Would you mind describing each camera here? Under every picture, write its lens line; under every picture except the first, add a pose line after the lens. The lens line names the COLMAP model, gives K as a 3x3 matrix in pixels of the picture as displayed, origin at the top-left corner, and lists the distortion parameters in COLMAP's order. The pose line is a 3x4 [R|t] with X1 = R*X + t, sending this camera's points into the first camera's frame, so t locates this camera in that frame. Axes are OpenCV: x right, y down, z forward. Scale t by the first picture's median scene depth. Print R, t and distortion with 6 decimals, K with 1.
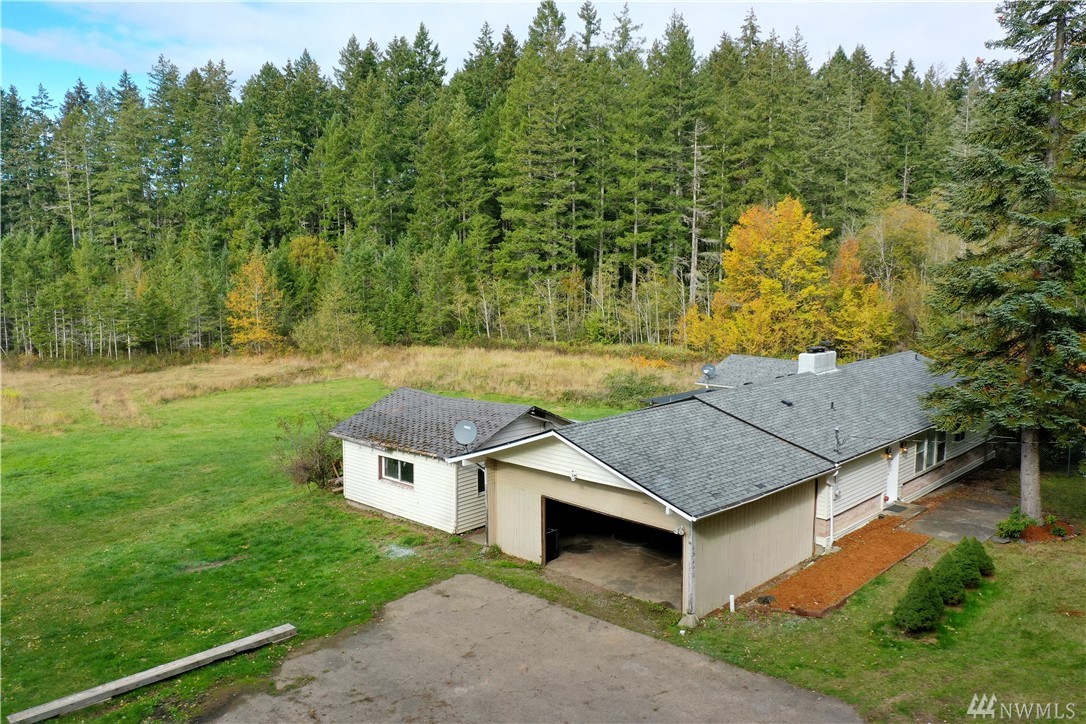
lens RADIAL K [[847.2, 0, 545.5], [0, 847.2, 365.0], [0, 0, 1]] dist [-0.001094, 0.004257]
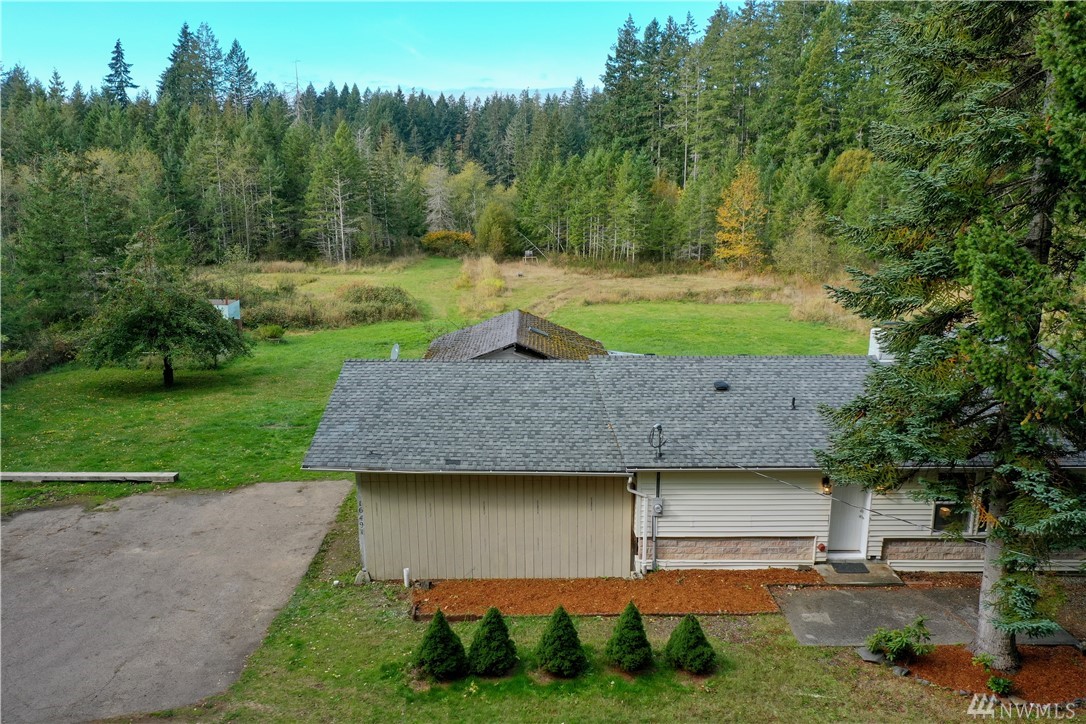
lens RADIAL K [[847.2, 0, 543.8], [0, 847.2, 365.4], [0, 0, 1]] dist [-0.001094, 0.004257]
pose [[0.699018, 0.164704, -0.695878, 0.239242], [-0.092024, 0.985742, 0.140871, -0.023001], [0.709158, -0.034434, 0.704208, 0.120020]]
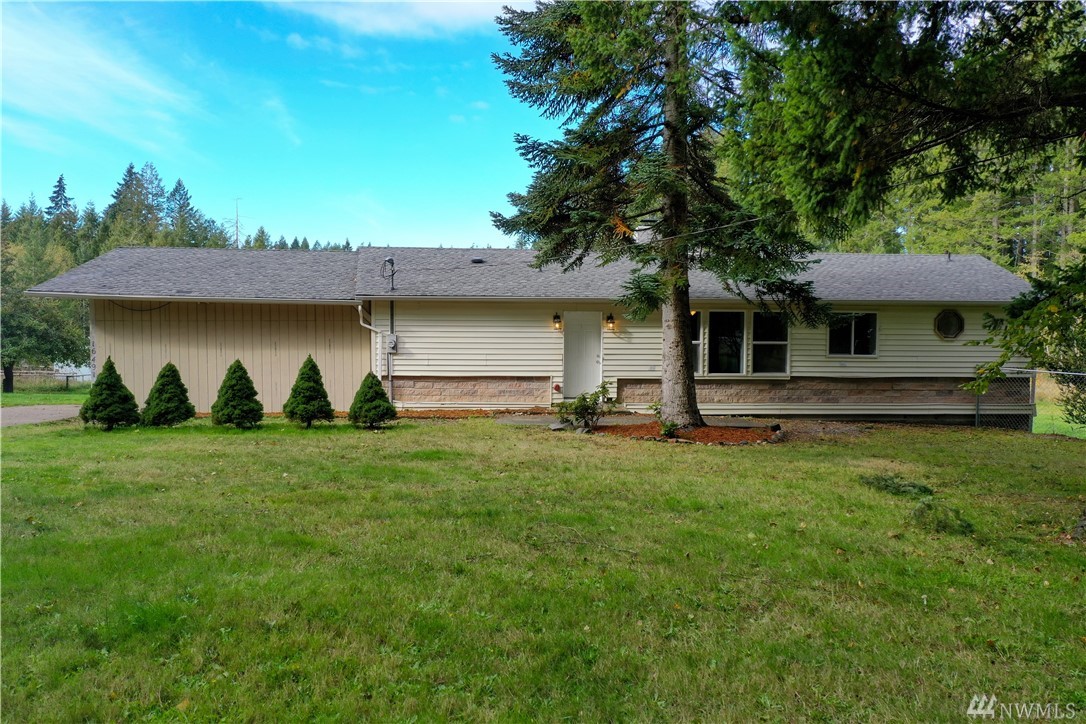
lens RADIAL K [[847.2, 0, 545.1], [0, 847.2, 364.9], [0, 0, 1]] dist [-0.001094, 0.004257]
pose [[0.738484, 0.034036, -0.673411, 0.295426], [-0.094162, 0.994144, -0.053015, 0.059383], [0.667663, 0.102560, 0.737365, 0.160071]]
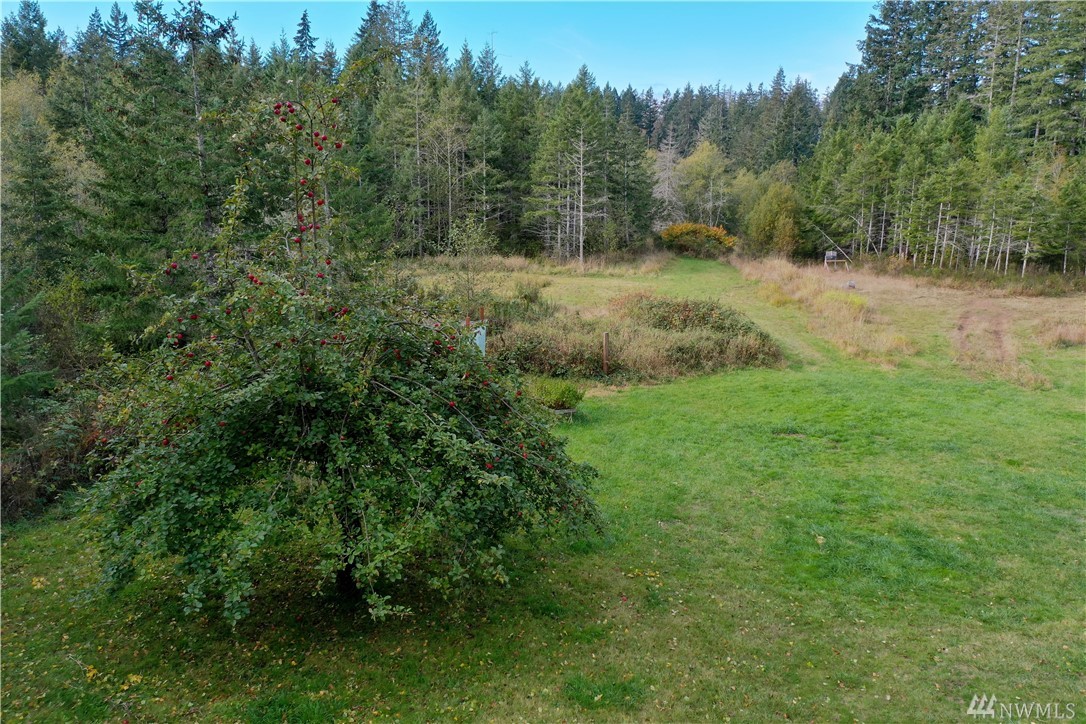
lens RADIAL K [[847.2, 0, 542.2], [0, 847.2, 362.2], [0, 0, 1]] dist [-0.001094, 0.004257]
pose [[0.554970, 0.189589, -0.809978, -0.118389], [-0.117059, 0.981793, 0.149601, 0.005563], [0.823593, 0.011791, 0.567058, 0.252507]]
